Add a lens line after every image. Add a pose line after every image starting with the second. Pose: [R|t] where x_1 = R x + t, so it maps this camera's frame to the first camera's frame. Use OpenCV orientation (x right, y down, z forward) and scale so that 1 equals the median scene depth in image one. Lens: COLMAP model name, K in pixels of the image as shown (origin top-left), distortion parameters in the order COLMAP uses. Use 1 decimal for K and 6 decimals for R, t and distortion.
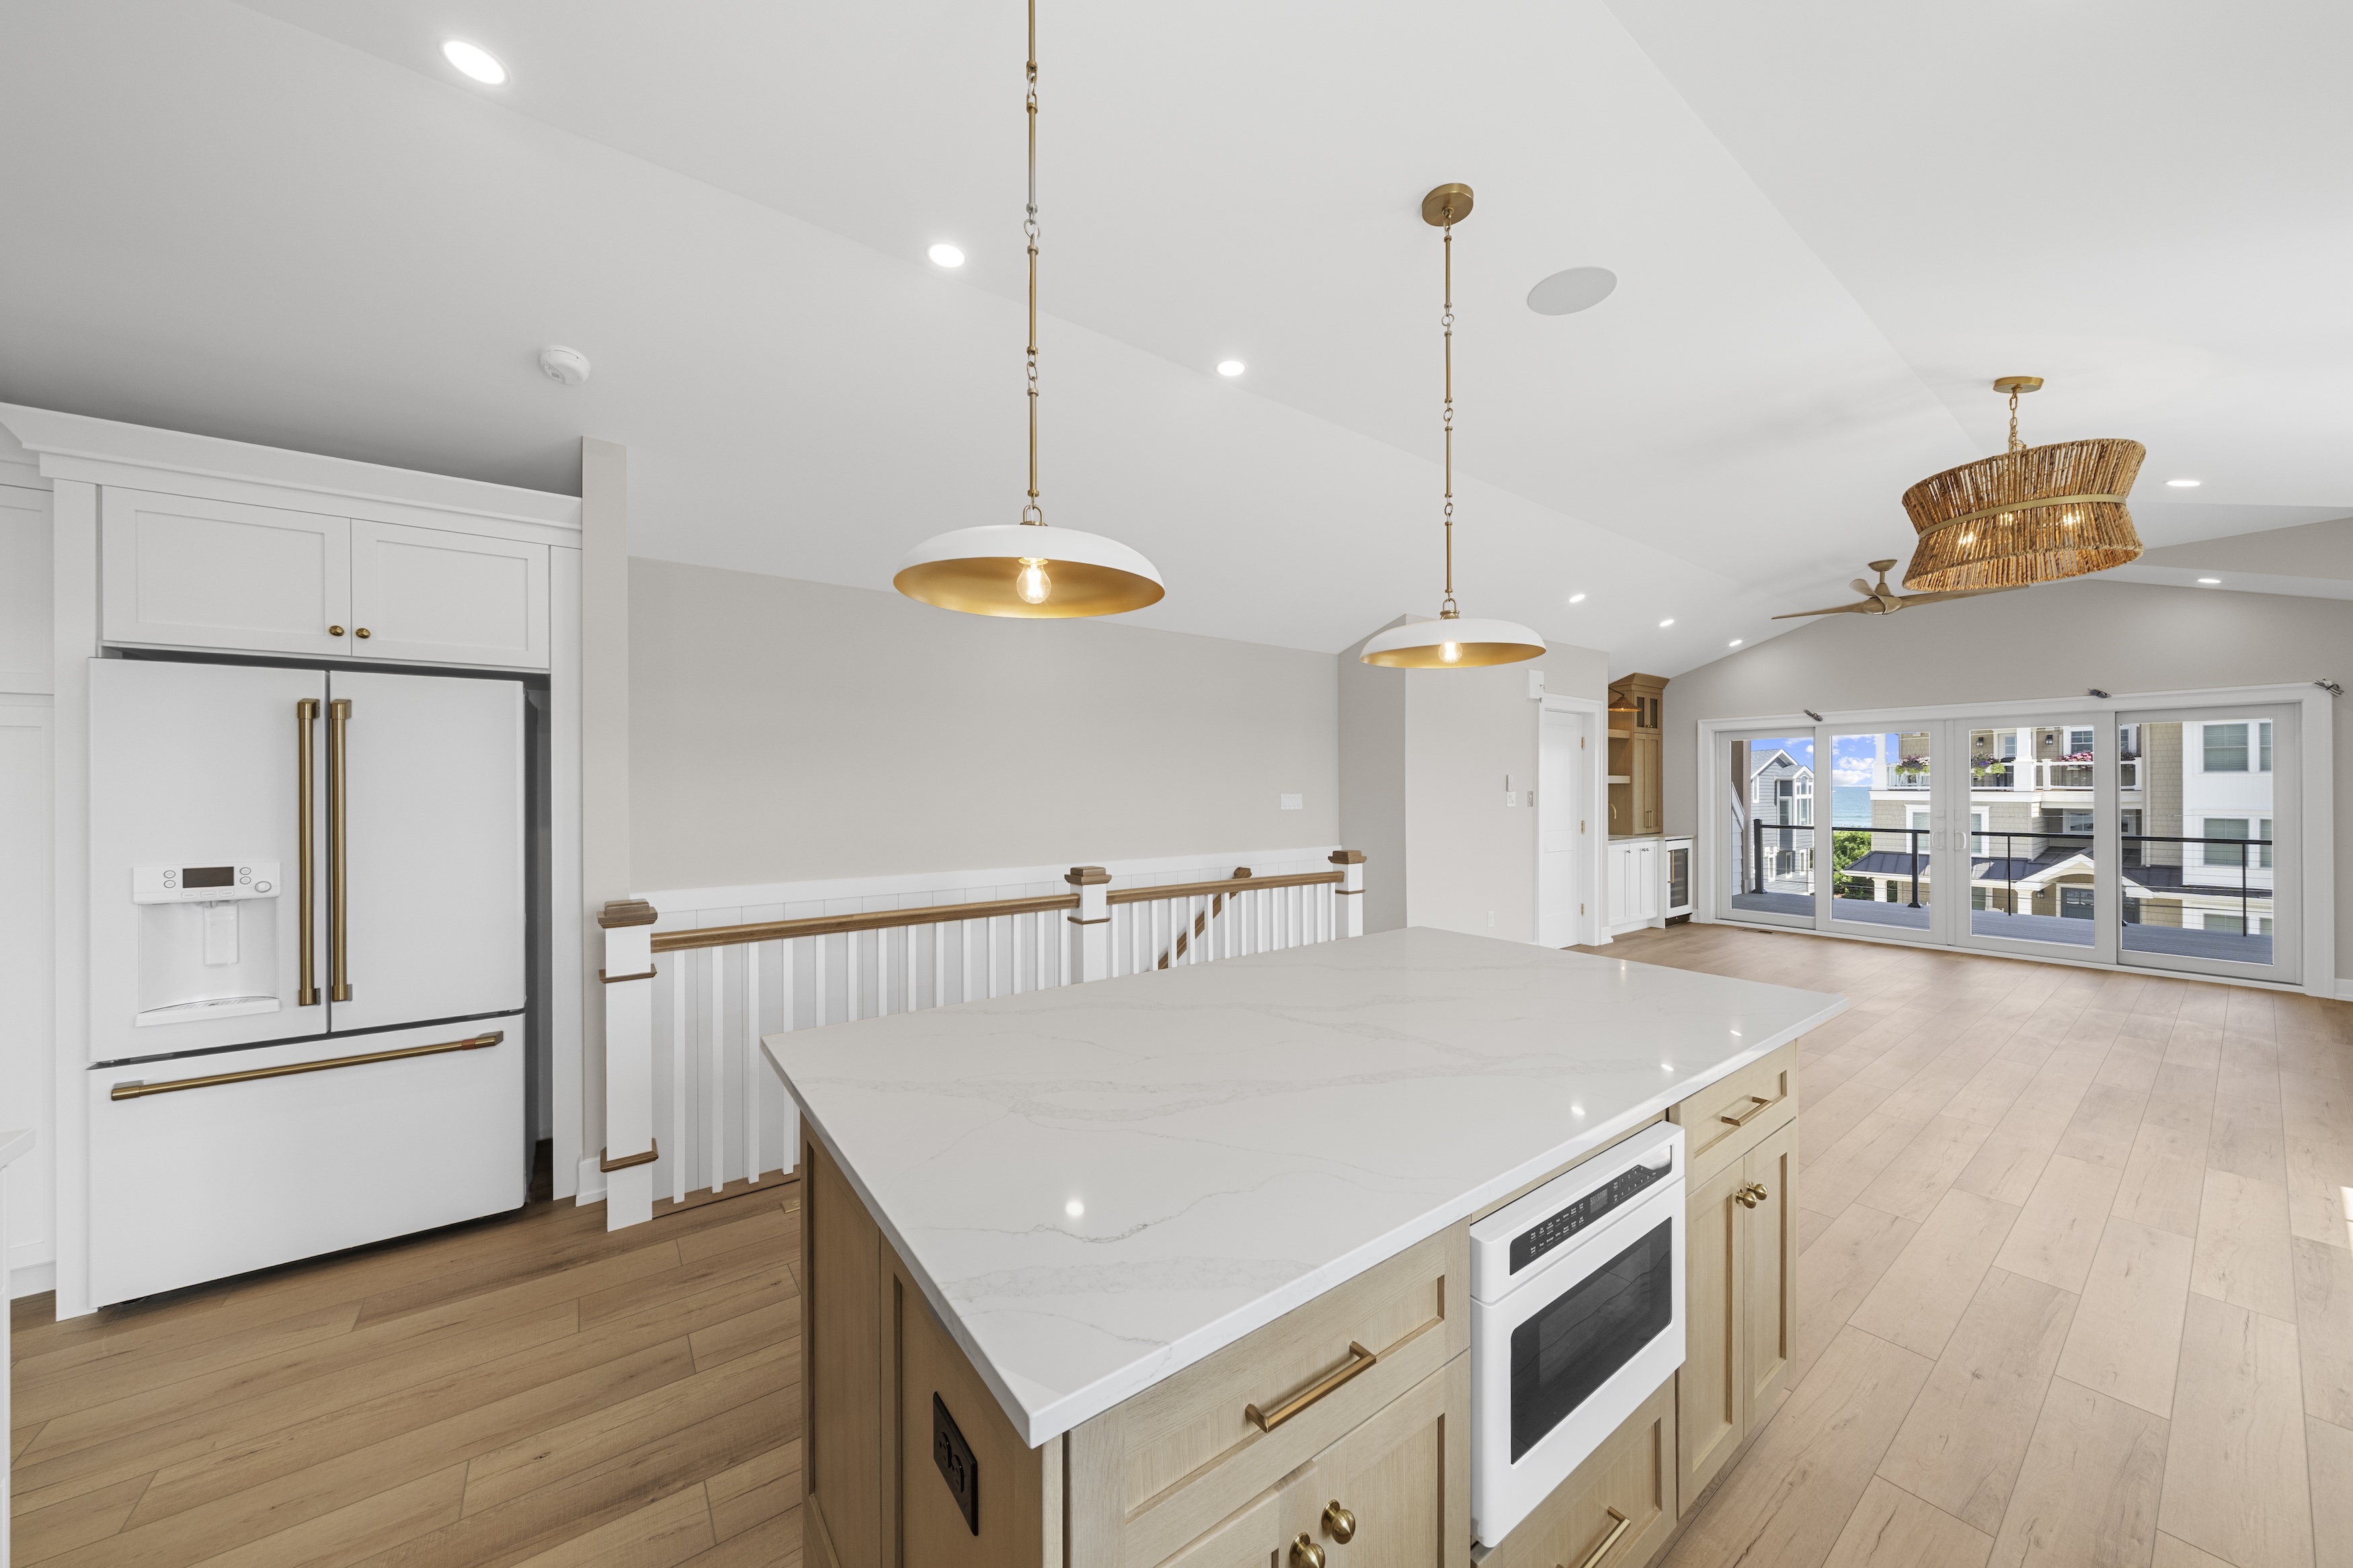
lens RADIAL K [[810.4, 0, 1187.5], [0, 810.4, 787.0], [0, 0, 1]] dist [-0.001684, 0.000127]
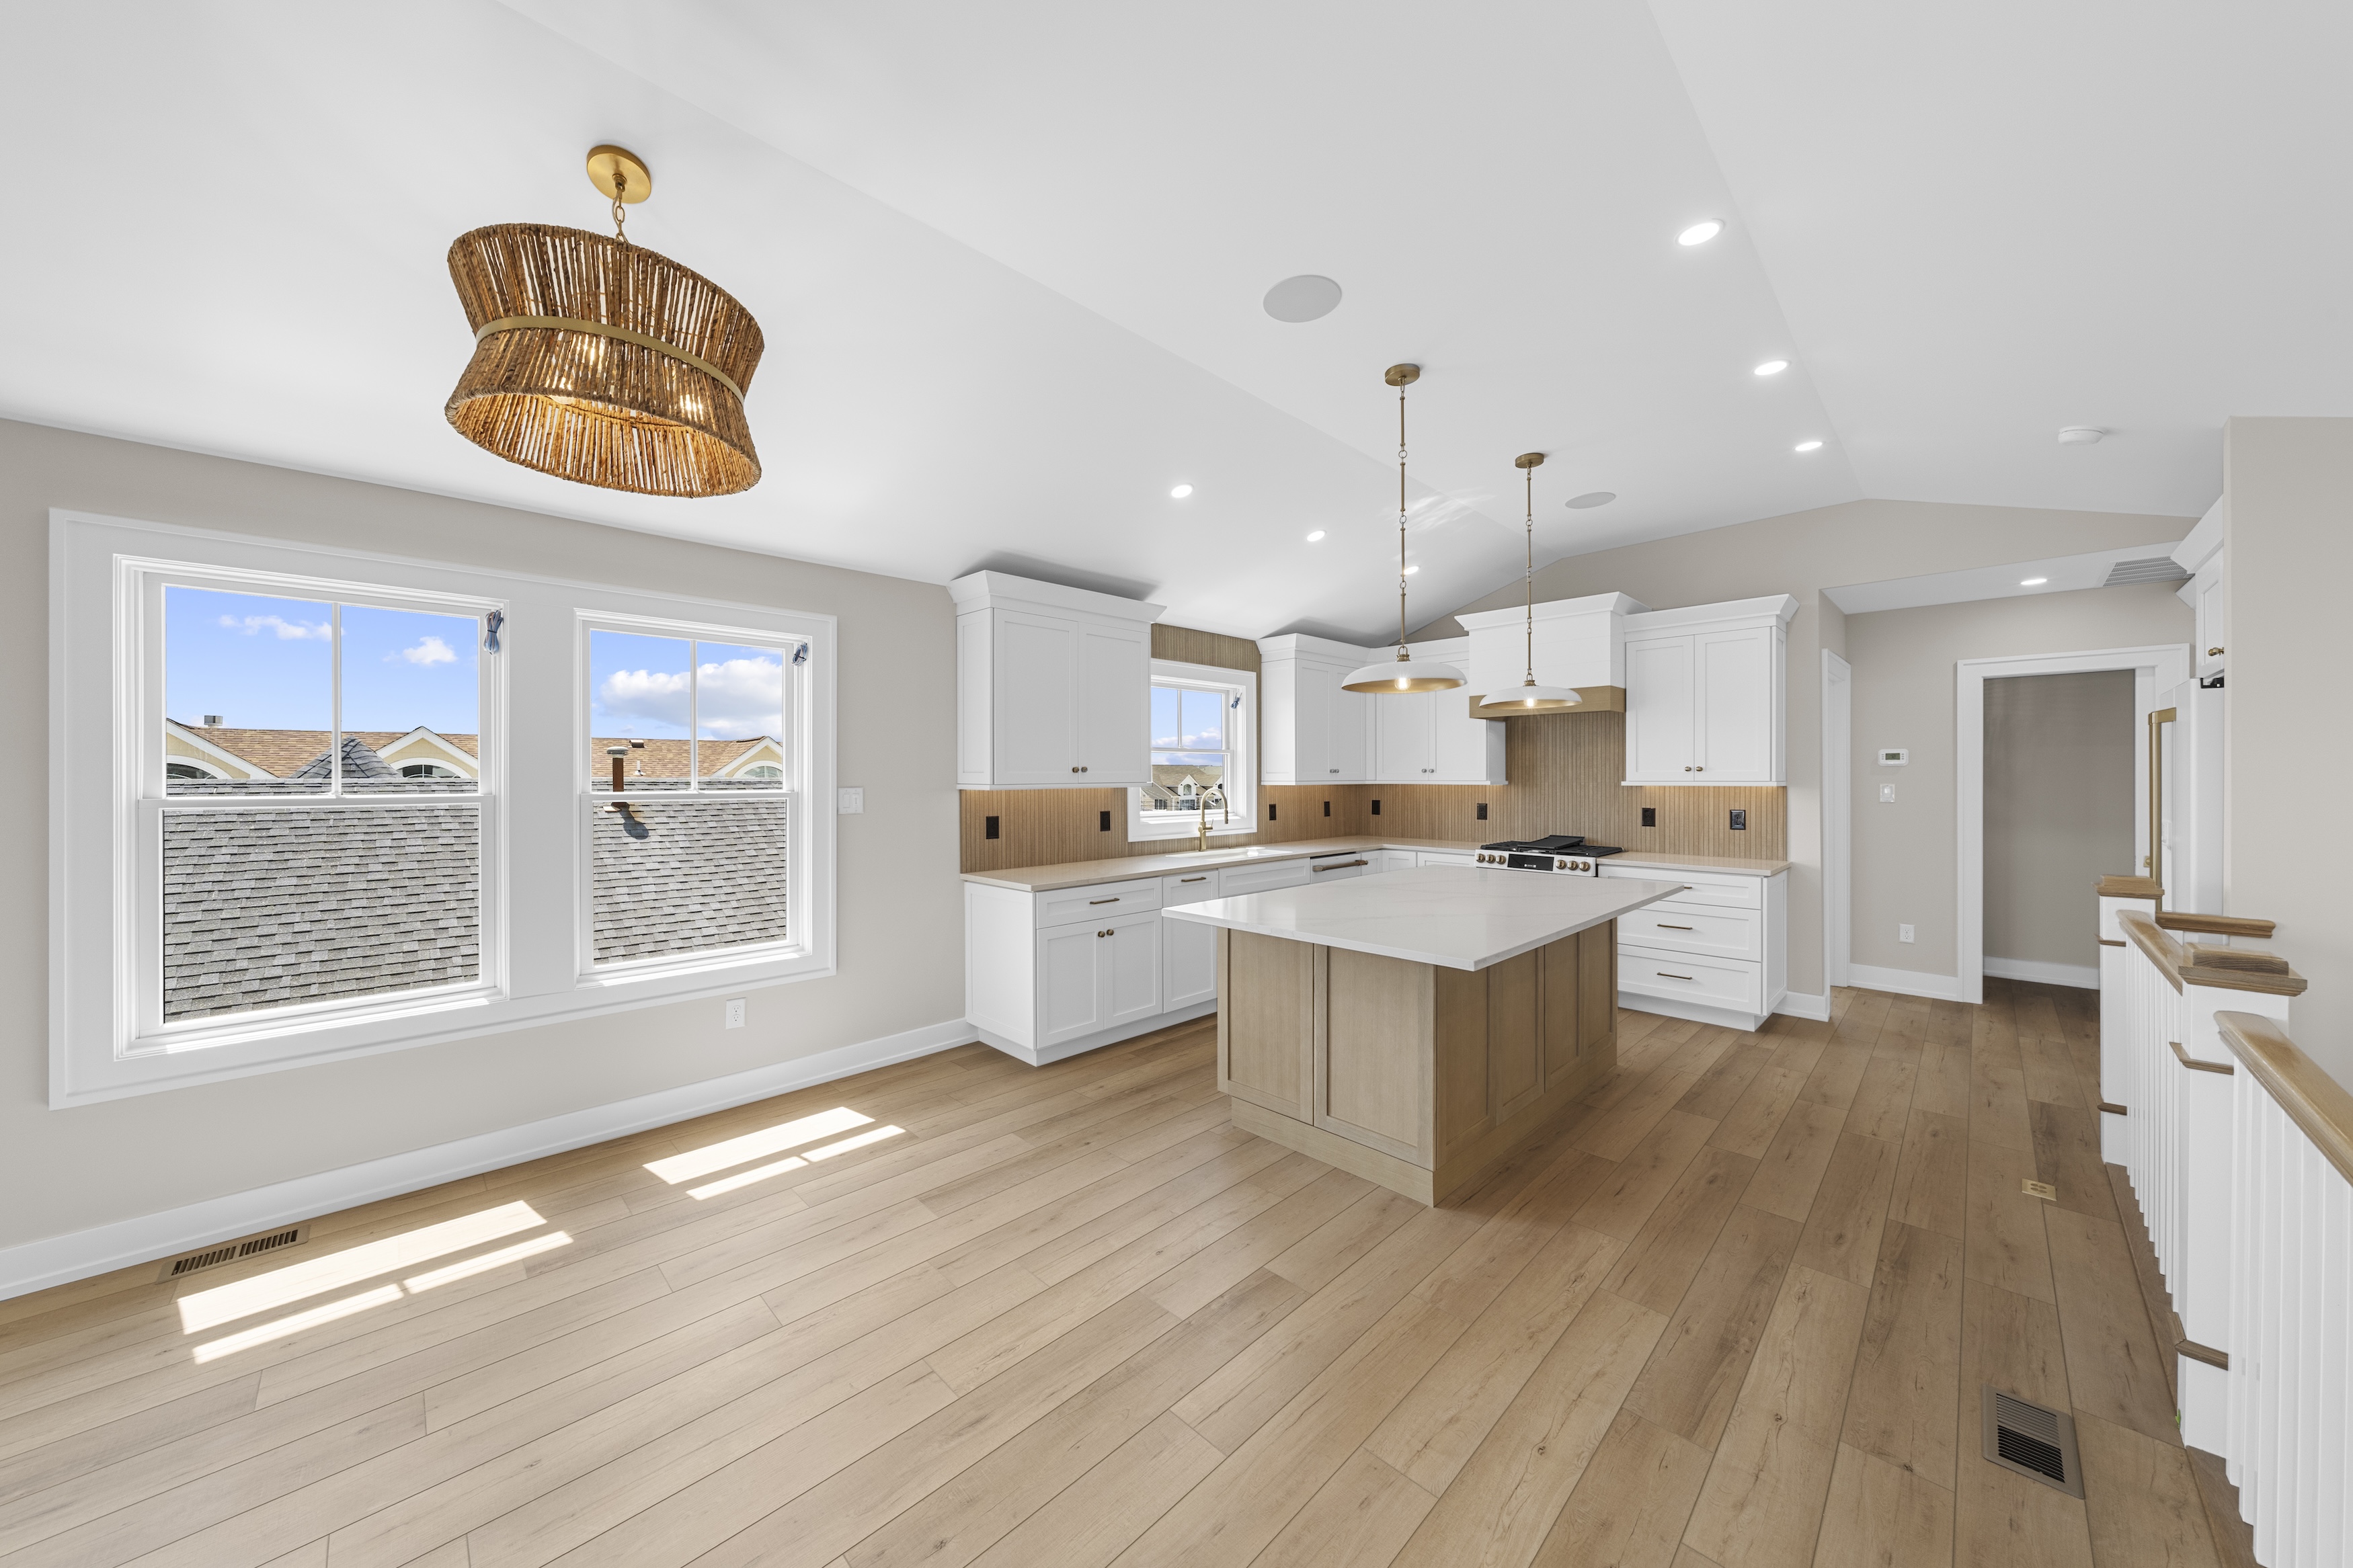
lens RADIAL K [[810.4, 0, 1162.7], [0, 810.4, 778.8], [0, 0, 1]] dist [-0.001684, 0.000127]
pose [[-0.991711, 0.005012, -0.128388, 0.233418], [0.004140, 0.999967, 0.007060, -0.001392], [0.128419, 0.006470, -0.991699, 0.593223]]
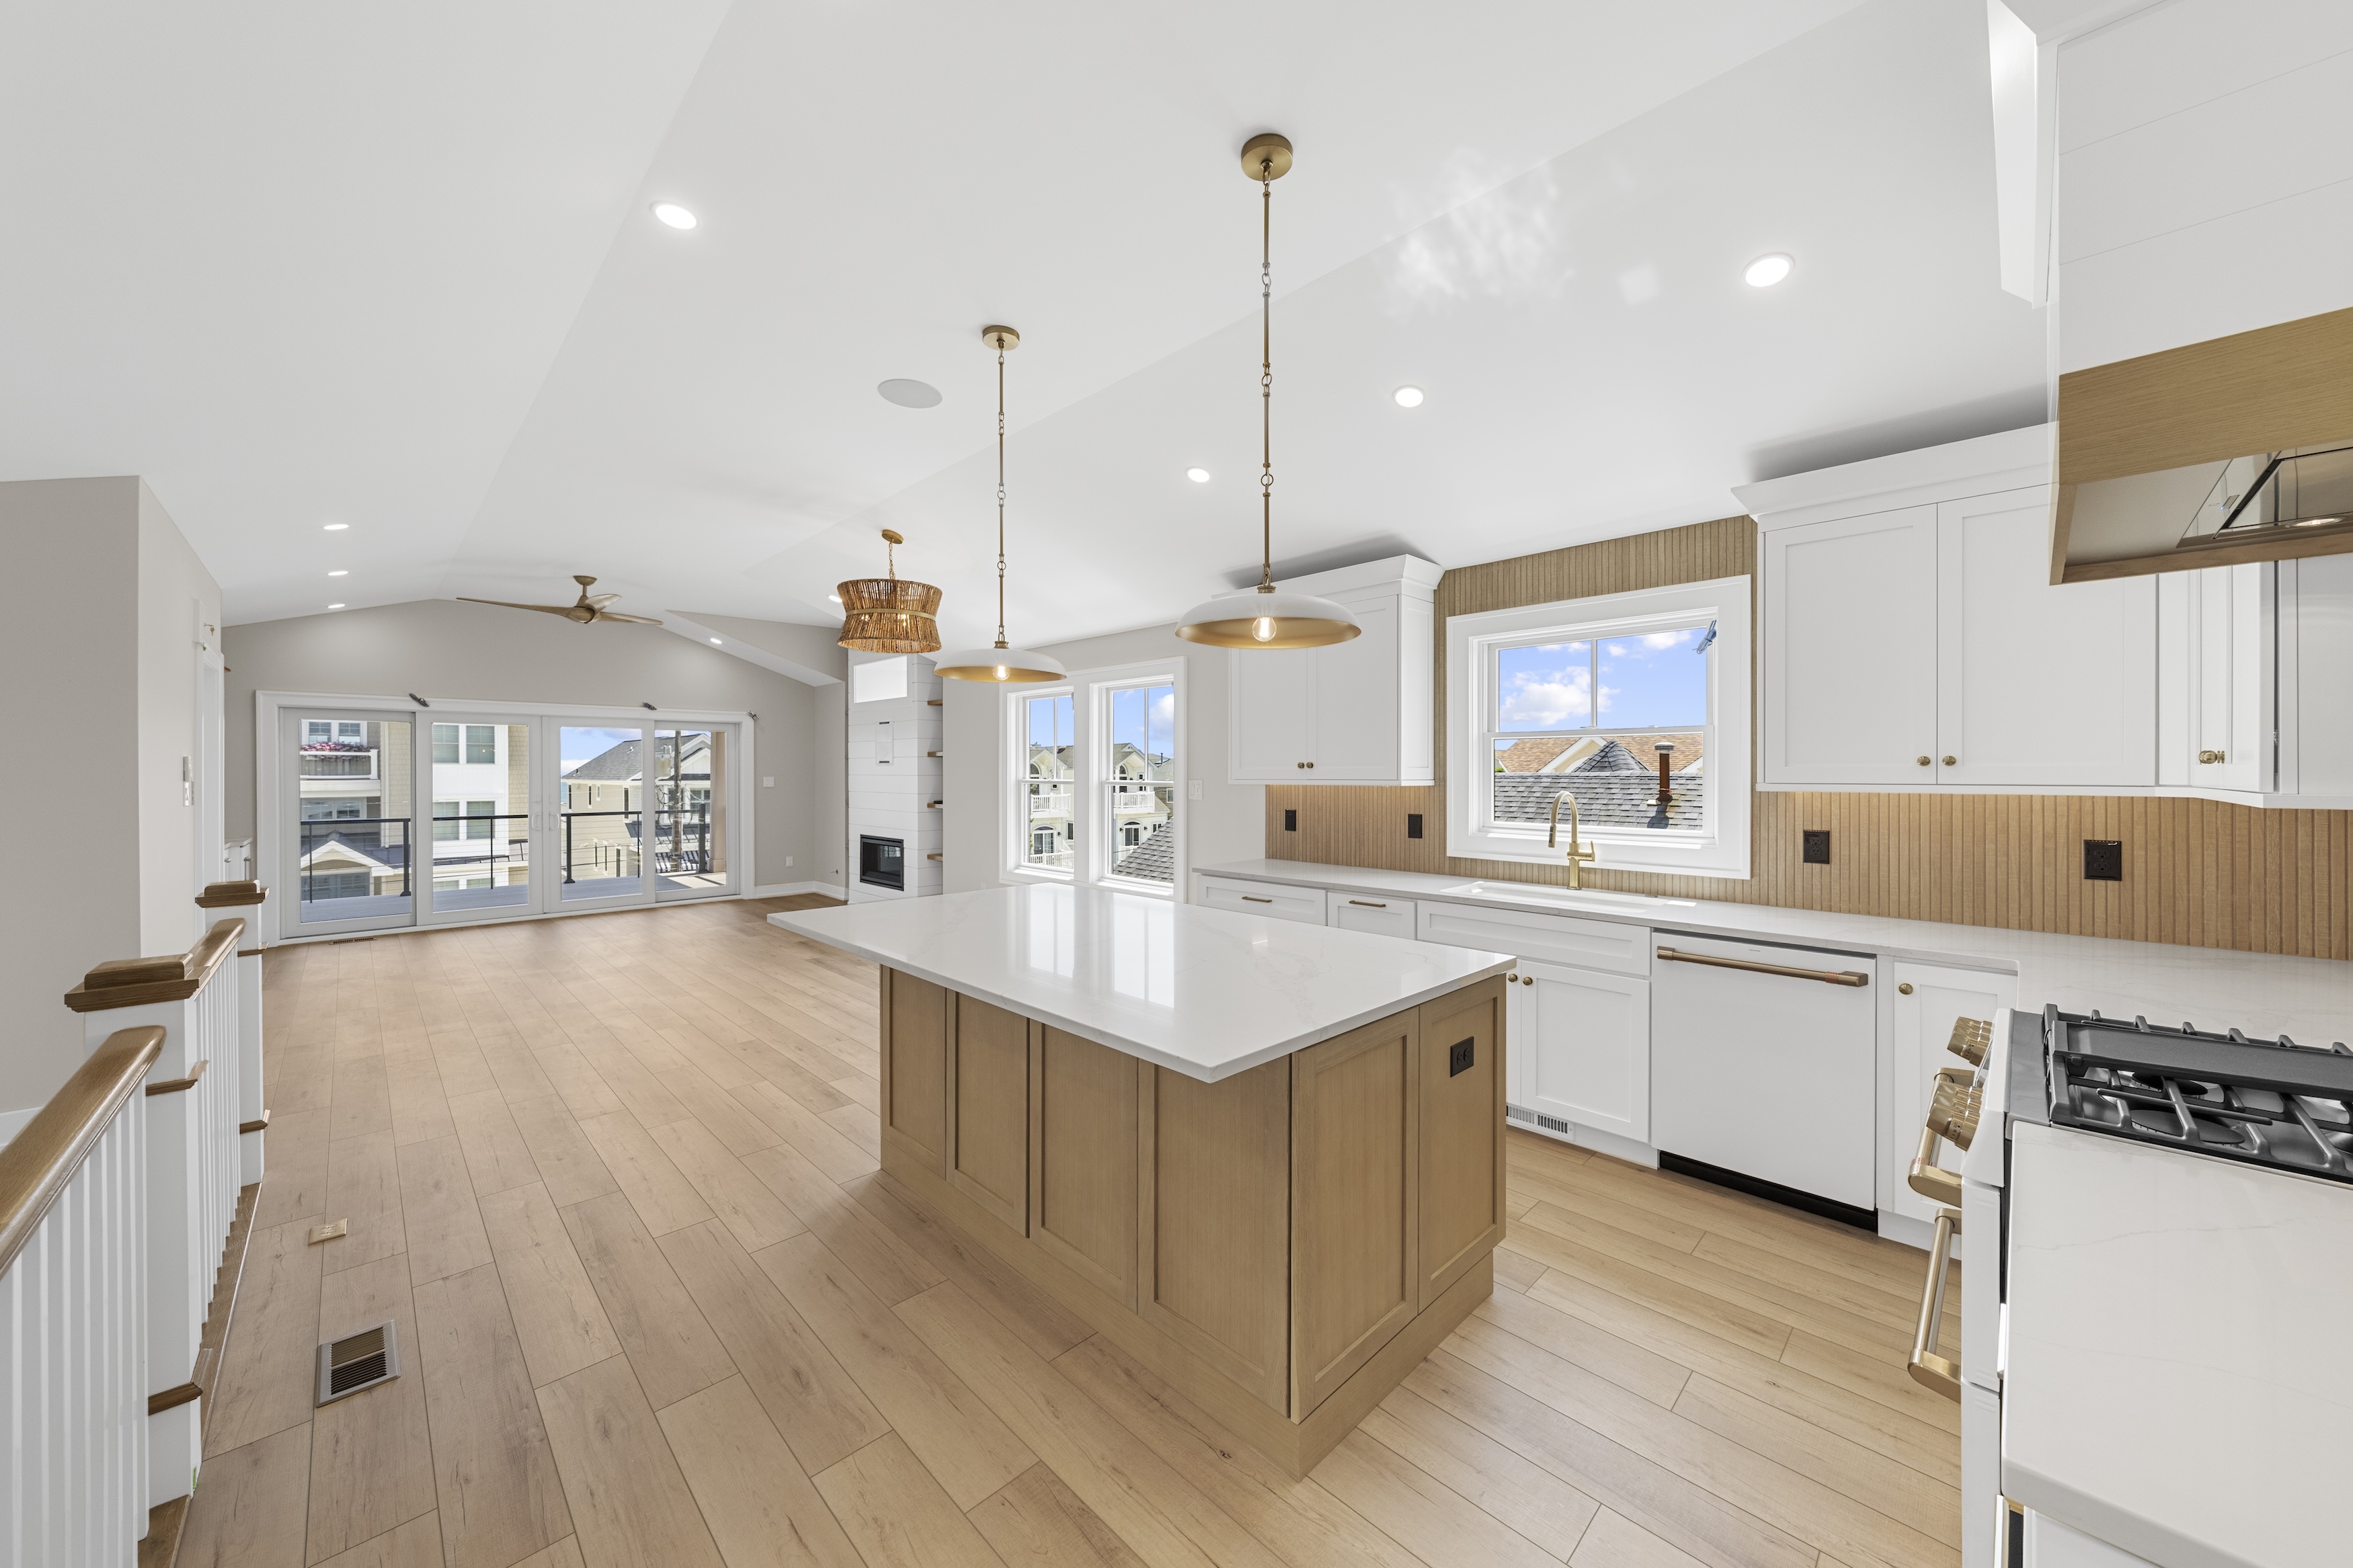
lens RADIAL K [[823.9, 0, 1160.7], [0, 823.9, 776.5], [0, 0, 1]] dist [0.002018, 0.000163]
pose [[-0.125191, -0.002903, 0.992128, -0.264567], [0.003418, 0.999989, 0.003357, 0.001072], [-0.992127, 0.003811, -0.125180, 0.226270]]
